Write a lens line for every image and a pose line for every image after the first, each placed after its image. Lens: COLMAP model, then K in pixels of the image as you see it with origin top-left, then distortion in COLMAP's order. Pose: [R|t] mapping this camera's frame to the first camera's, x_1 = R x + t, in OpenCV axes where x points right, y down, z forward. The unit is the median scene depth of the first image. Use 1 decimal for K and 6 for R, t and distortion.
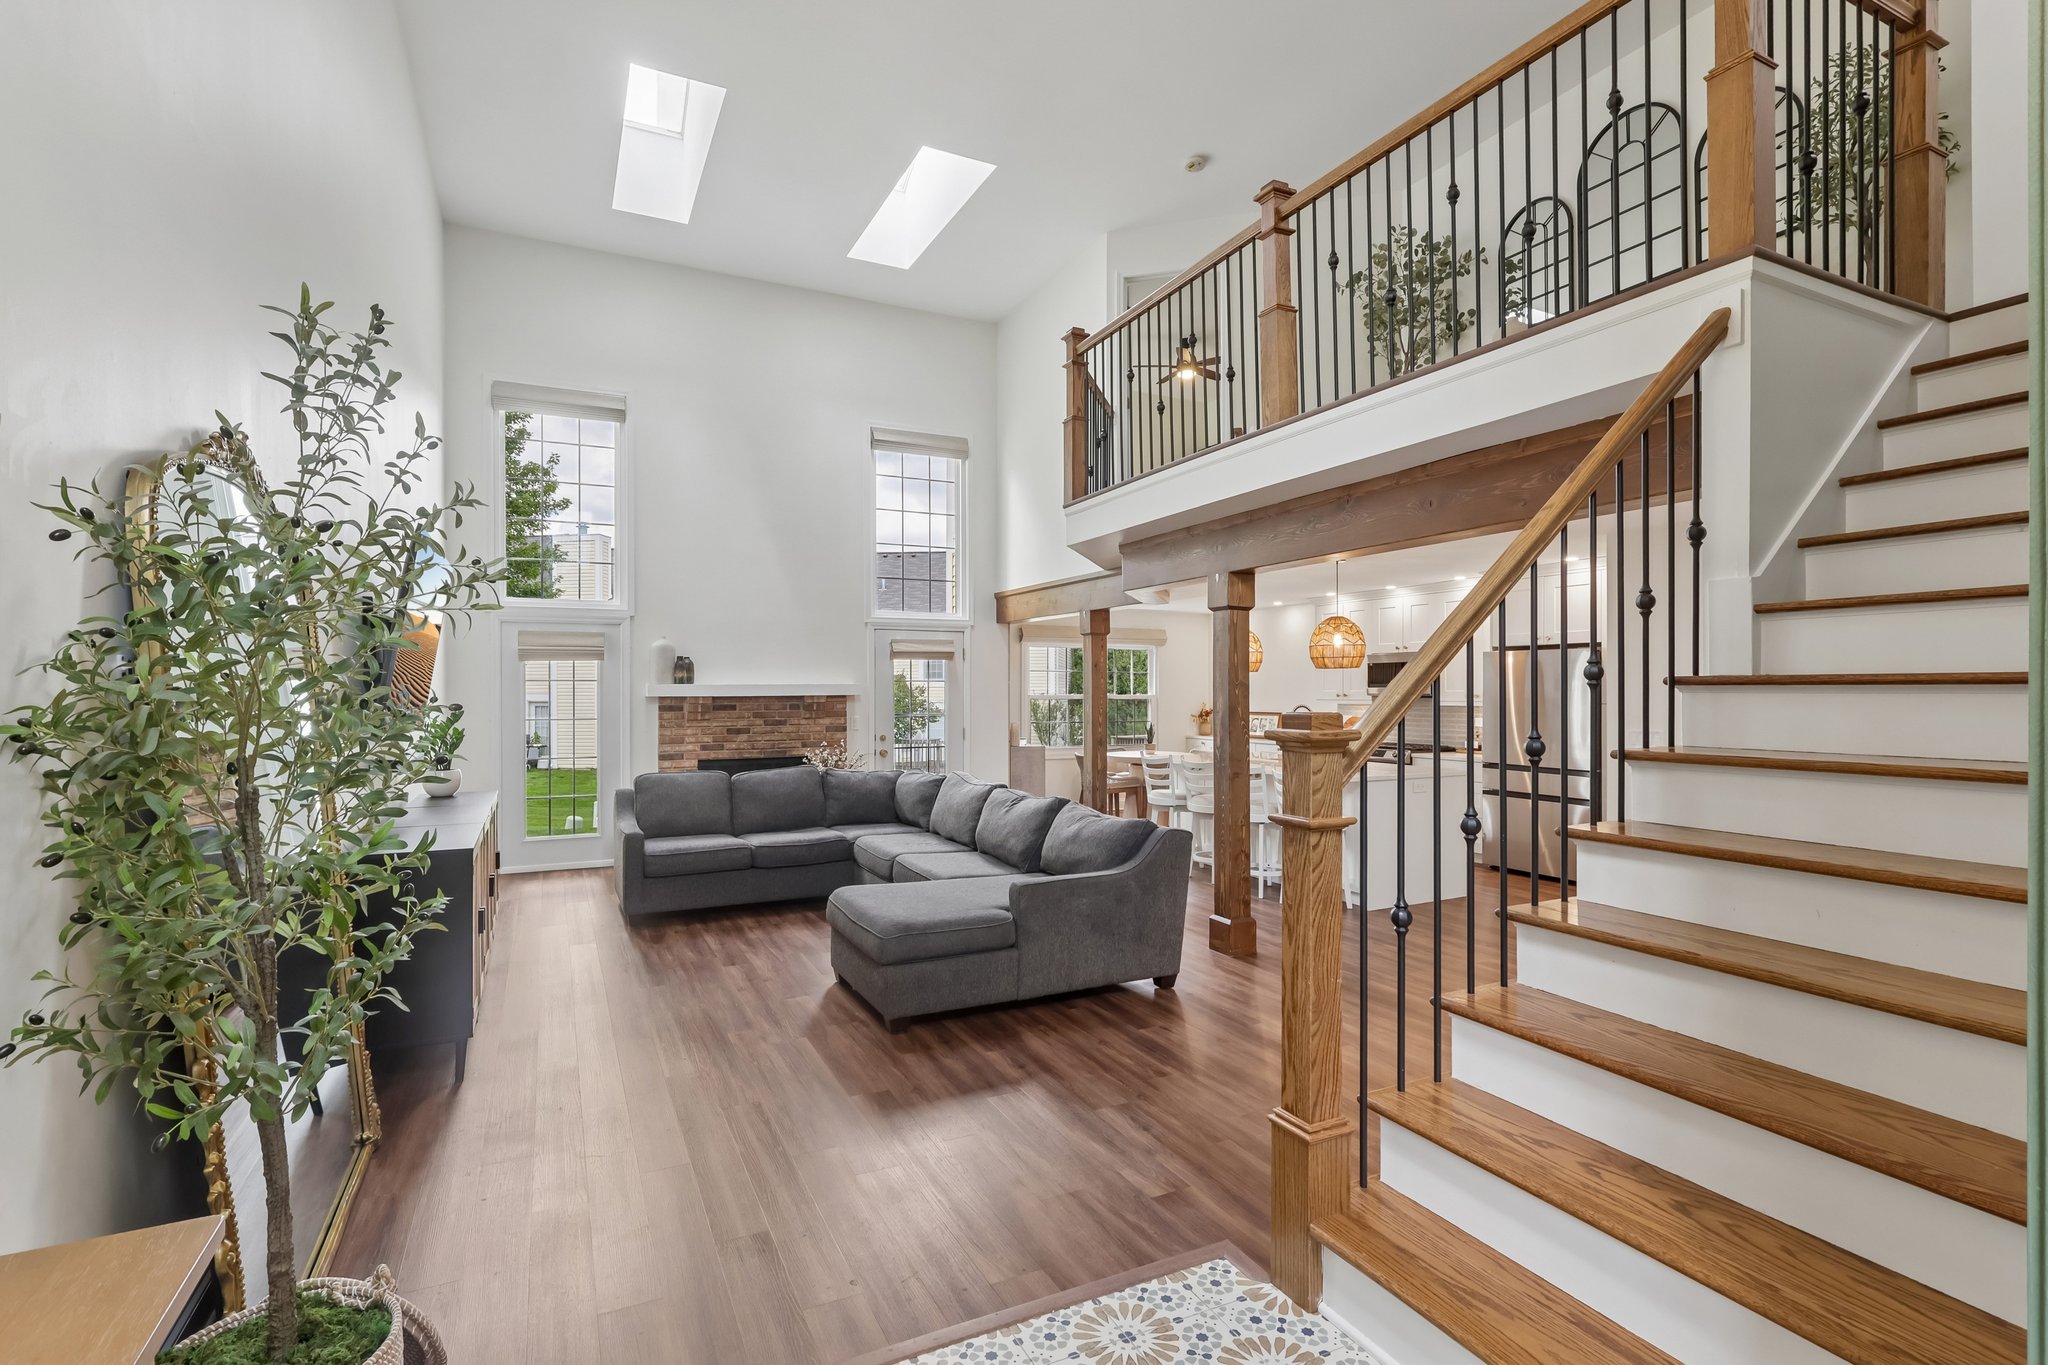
lens RADIAL K [[953.7, 0, 1021.1], [0, 953.7, 689.6], [0, 0, 1]] dist [0.002936, 0.002088]
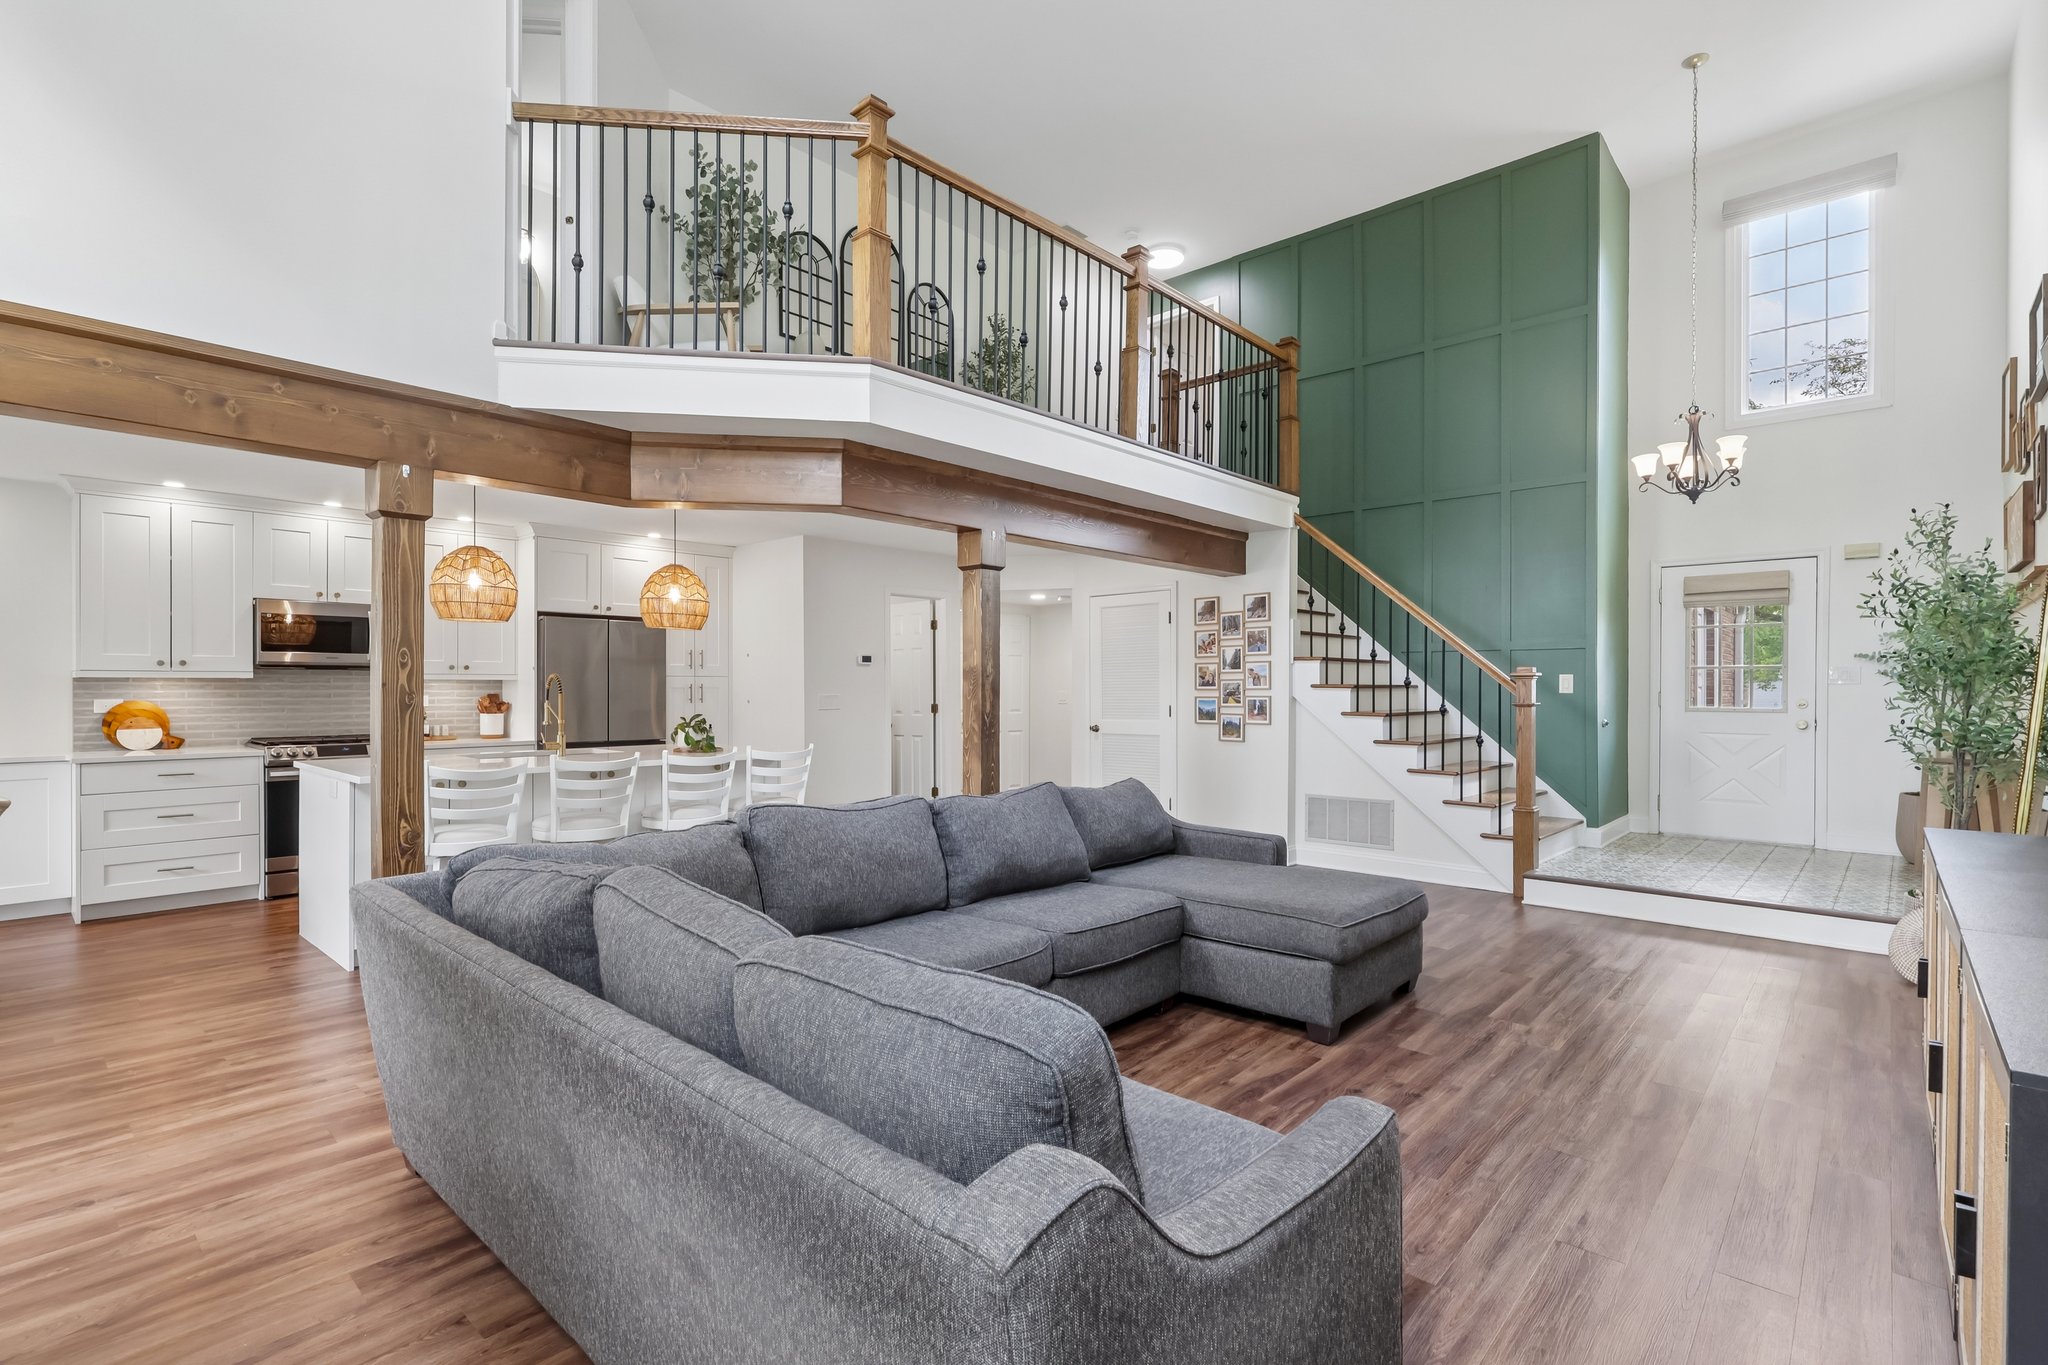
lens RADIAL K [[953.7, 0, 1009.5], [0, 953.7, 686.4], [0, 0, 1]] dist [0.002936, 0.002088]
pose [[-0.352663, 0.001364, 0.935749, -0.534495], [-0.001794, 0.999996, -0.002134, 0.028659], [-0.935749, -0.002432, -0.352660, 1.016085]]
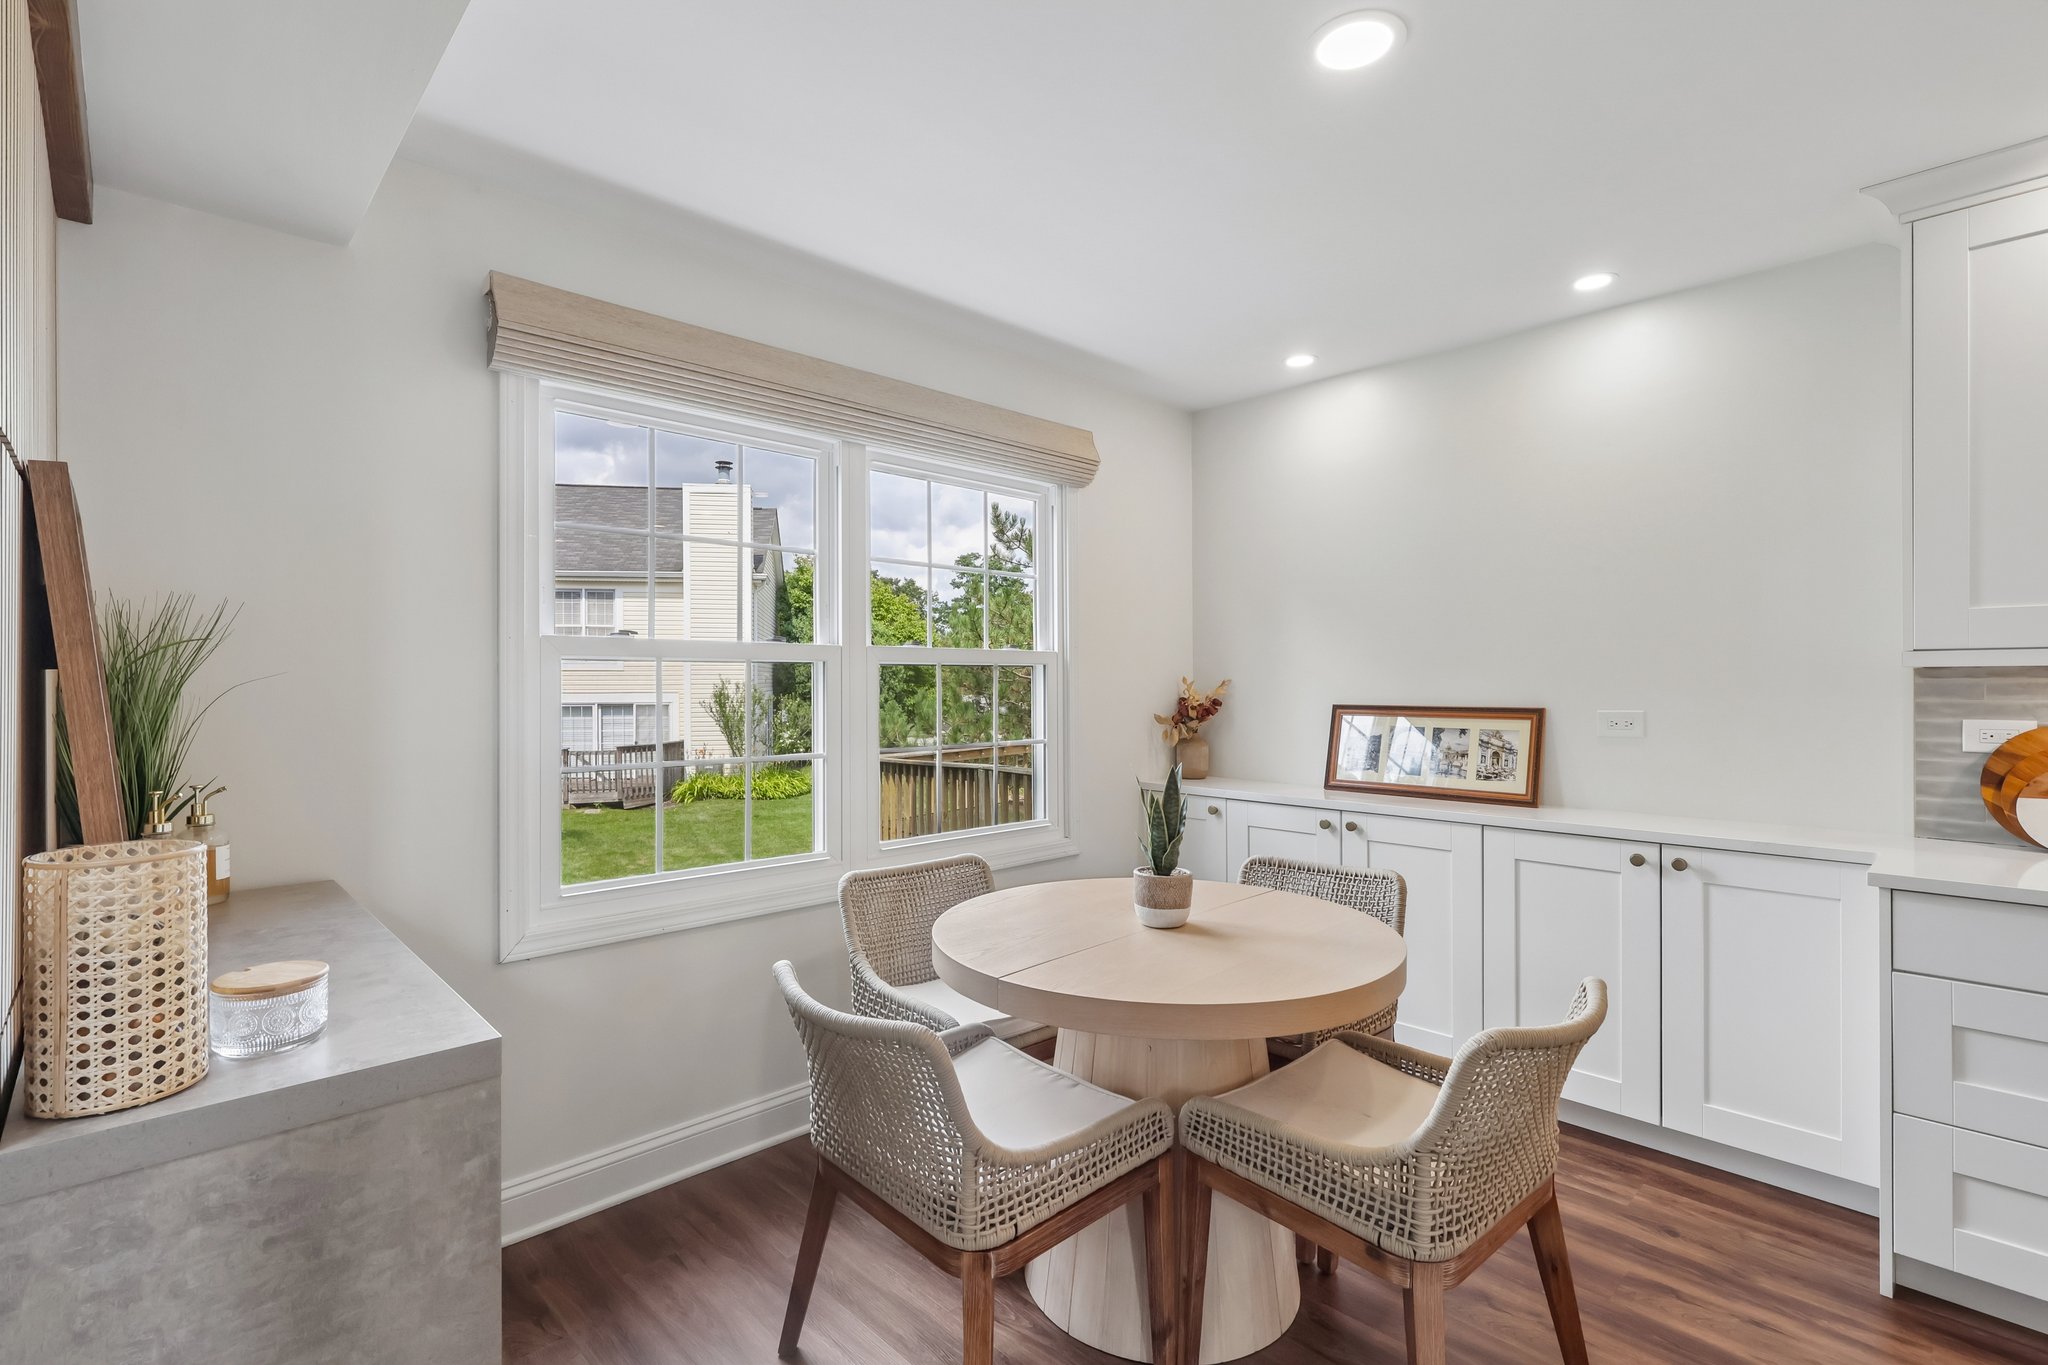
lens RADIAL K [[953.7, 0, 1012.2], [0, 953.7, 681.4], [0, 0, 1]] dist [0.002936, 0.002088]
pose [[0.957443, -0.000418, 0.288622, 0.070142], [0.000250, 1.000000, 0.000617, 0.025691], [-0.288622, -0.000519, 0.957443, 1.224784]]
